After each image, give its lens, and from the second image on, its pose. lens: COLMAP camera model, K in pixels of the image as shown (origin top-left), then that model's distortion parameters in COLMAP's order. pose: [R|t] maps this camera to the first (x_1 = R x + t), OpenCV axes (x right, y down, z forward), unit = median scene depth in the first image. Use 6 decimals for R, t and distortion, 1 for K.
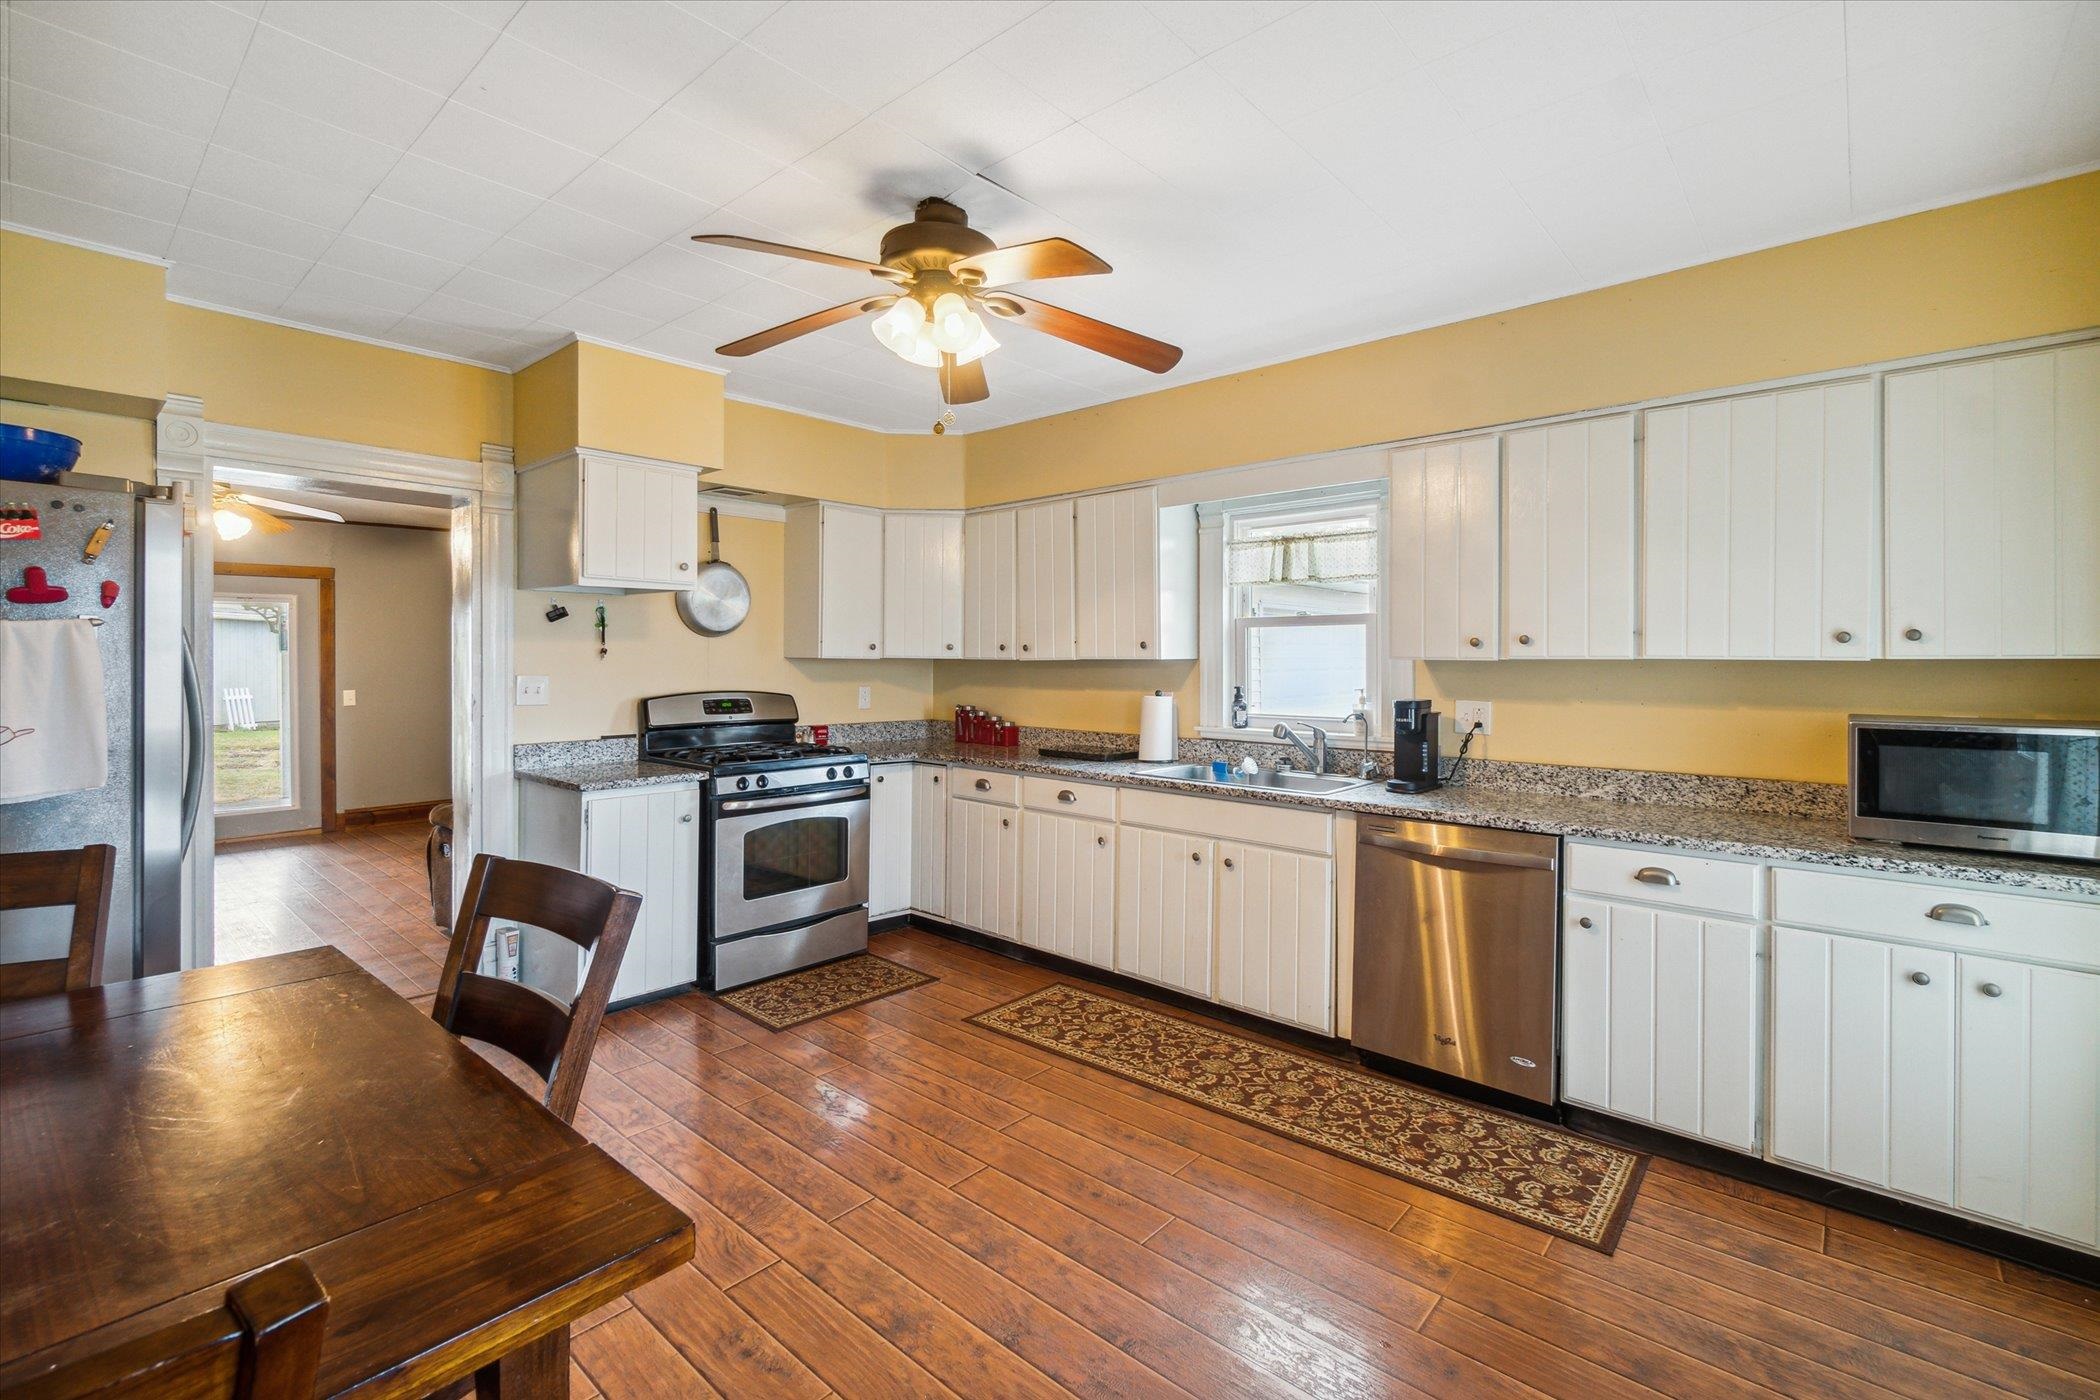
lens RADIAL K [[925.2, 0, 1038.7], [0, 925.2, 679.2], [0, 0, 1]] dist [0.000261, 0.000600]
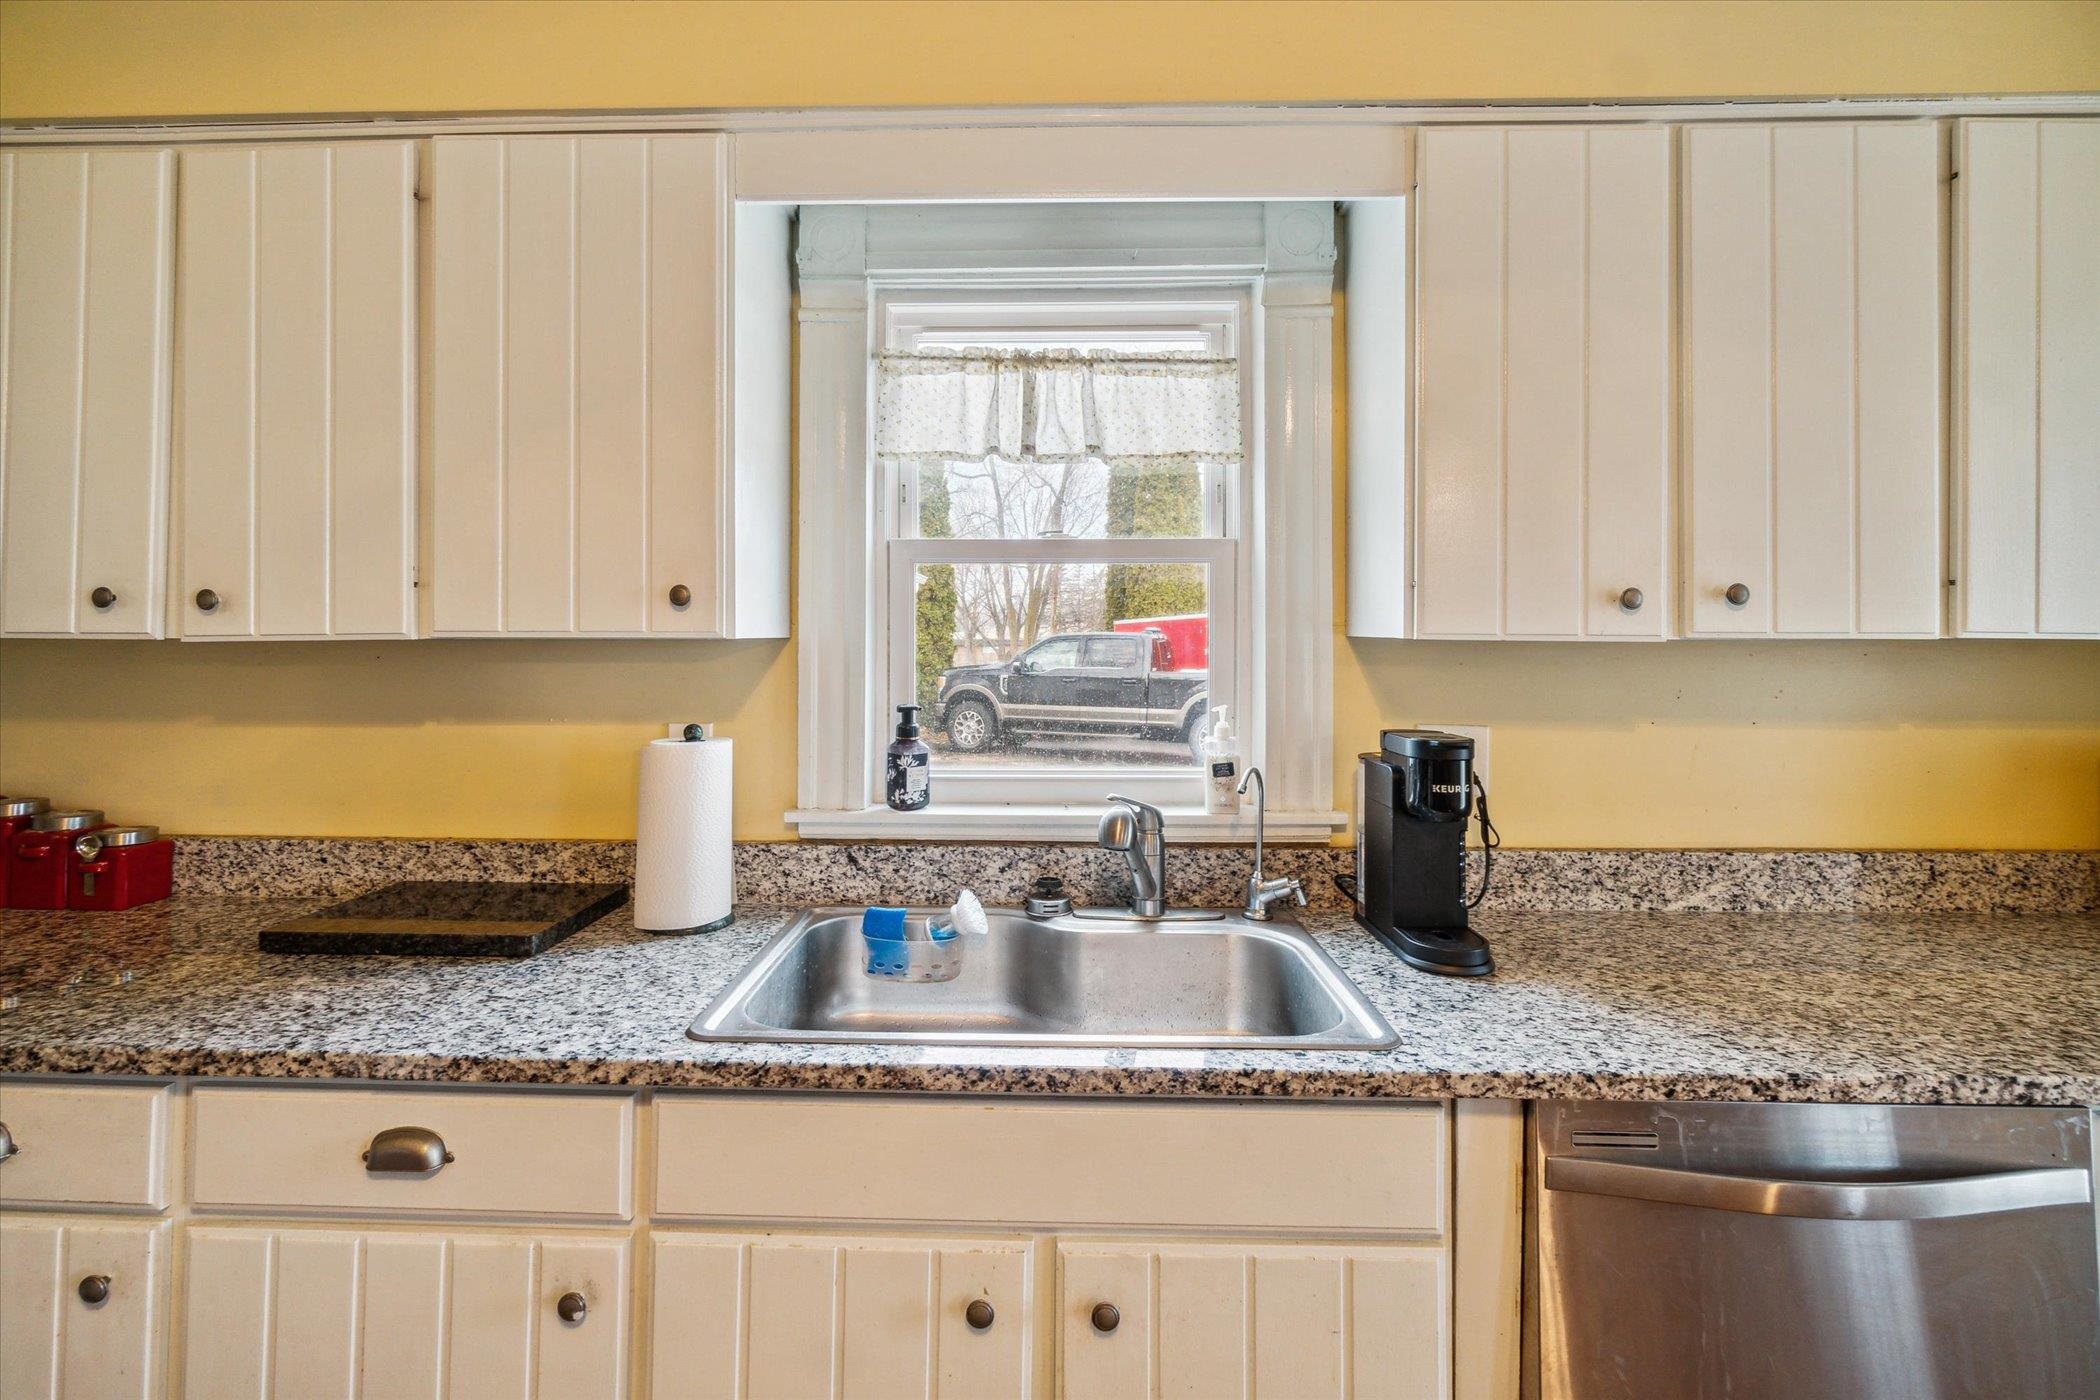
lens RADIAL K [[951.7, 0, 1048.5], [0, 951.7, 627.2], [0, 0, 1]] dist [-0.003387, -0.000154]
pose [[0.752834, 0.012615, 0.658090, -0.012303], [0.013274, 0.999322, -0.034341, -0.011676], [-0.658077, 0.034589, 0.752156, 0.645343]]
